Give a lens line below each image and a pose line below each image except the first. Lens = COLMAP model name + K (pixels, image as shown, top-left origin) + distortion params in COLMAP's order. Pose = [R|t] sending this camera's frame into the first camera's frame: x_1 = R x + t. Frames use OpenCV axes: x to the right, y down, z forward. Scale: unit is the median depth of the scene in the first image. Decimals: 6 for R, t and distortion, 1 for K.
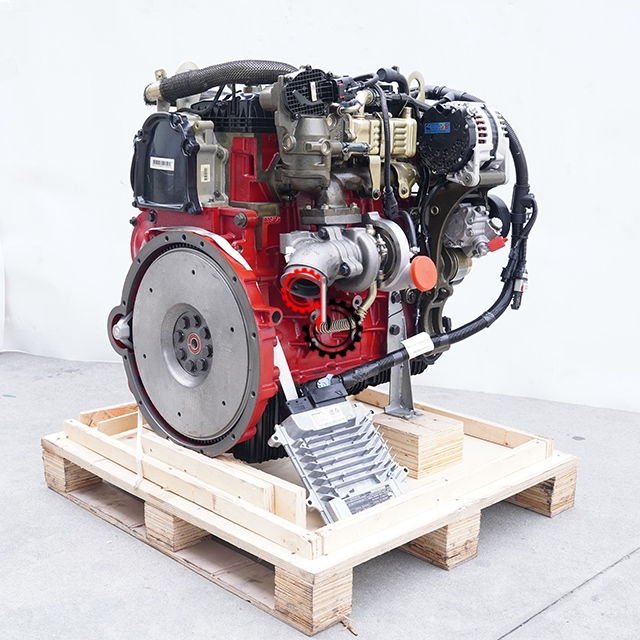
lens RADIAL K [[957.7, 0, 319.5], [0, 957.7, 319.2], [0, 0, 1]] dist [-0.019089, 0.000000]
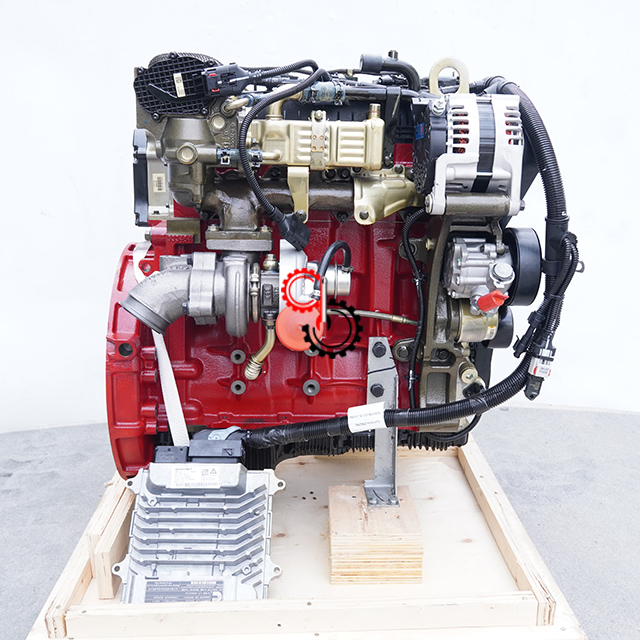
lens RADIAL K [[728.4, 0, 320.1], [0, 728.4, 320.9], [0, 0, 1]] dist [-0.012773, 0.000000]
pose [[0.744382, 0.153985, -0.649757, 0.456072], [-0.135577, 0.987633, 0.078737, -0.092773], [0.653845, 0.029482, 0.756053, 0.545990]]
